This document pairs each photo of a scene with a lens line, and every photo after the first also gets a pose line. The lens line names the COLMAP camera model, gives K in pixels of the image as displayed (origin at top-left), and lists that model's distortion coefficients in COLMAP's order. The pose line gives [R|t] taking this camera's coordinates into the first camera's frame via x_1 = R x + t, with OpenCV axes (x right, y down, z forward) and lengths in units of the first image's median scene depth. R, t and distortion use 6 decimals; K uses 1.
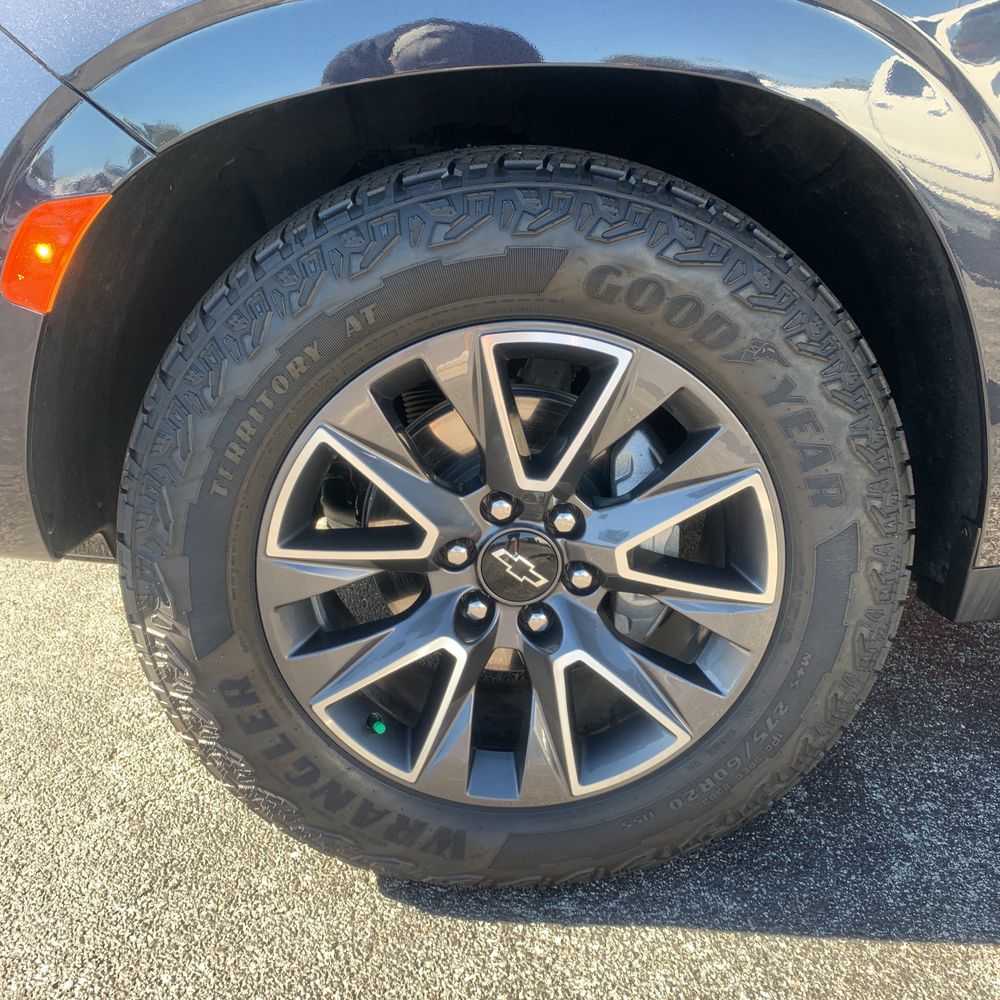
lens RADIAL K [[1026.4, 0, 481.2], [0, 1026.4, 520.2], [0, 0, 1]] dist [0.012977, 0.000000]
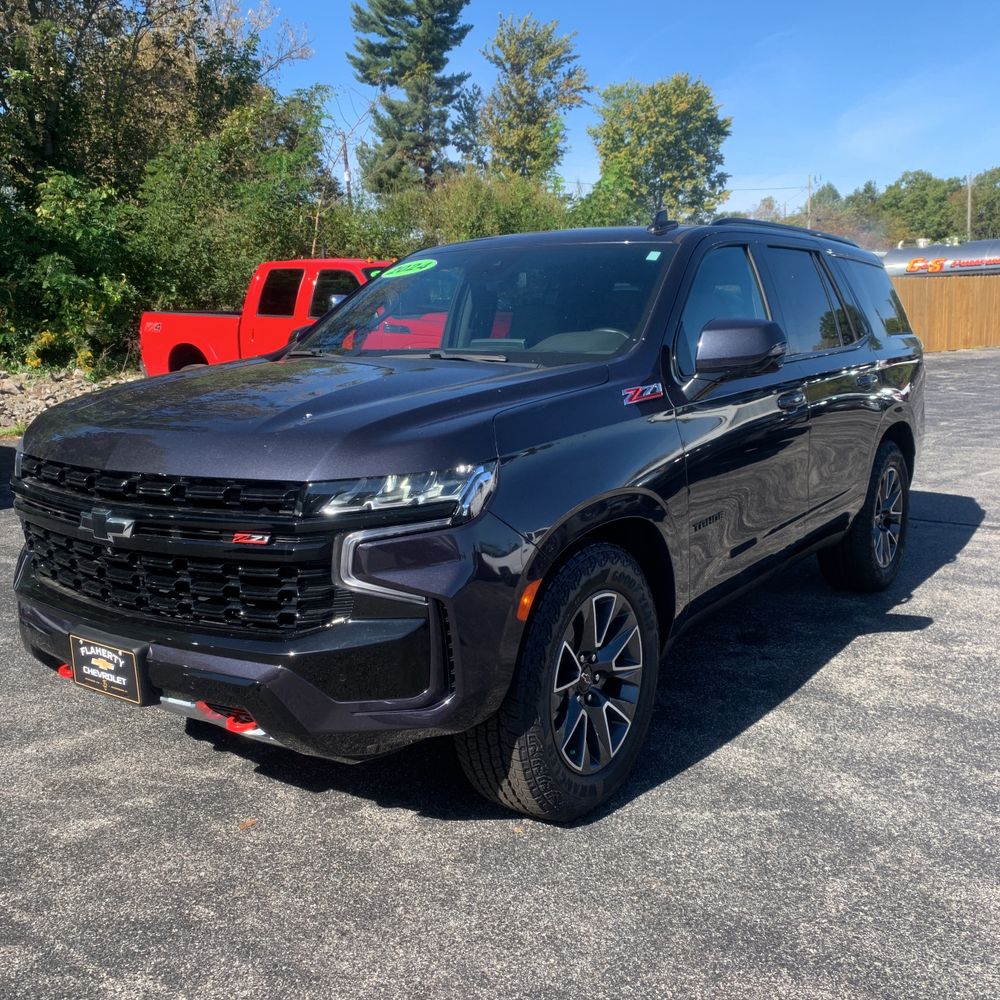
lens RADIAL K [[1026.4, 0, 520.8], [0, 1026.4, 503.1], [0, 0, 1]] dist [0.012977, 0.000000]
pose [[0.599955, -0.119868, 0.791003, -2.380362], [0.292744, 0.953036, -0.077617, -0.262060], [-0.744550, 0.278128, 0.606869, -0.738940]]
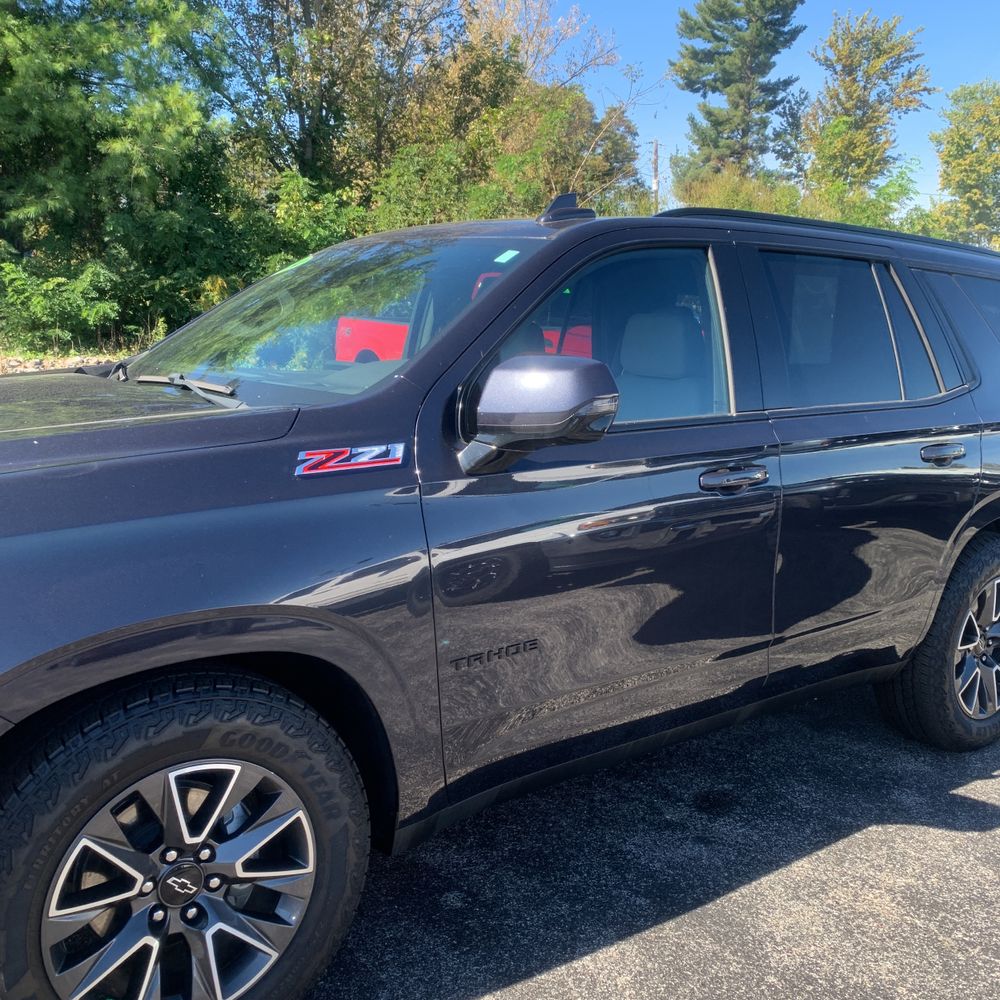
lens RADIAL K [[1026.4, 0, 492.9], [0, 1026.4, 516.8], [0, 0, 1]] dist [0.012977, 0.000000]
pose [[0.818709, -0.049450, 0.572075, -0.566521], [0.159619, 0.976617, -0.144016, -0.261234], [-0.551577, 0.209221, 0.807459, -1.001254]]
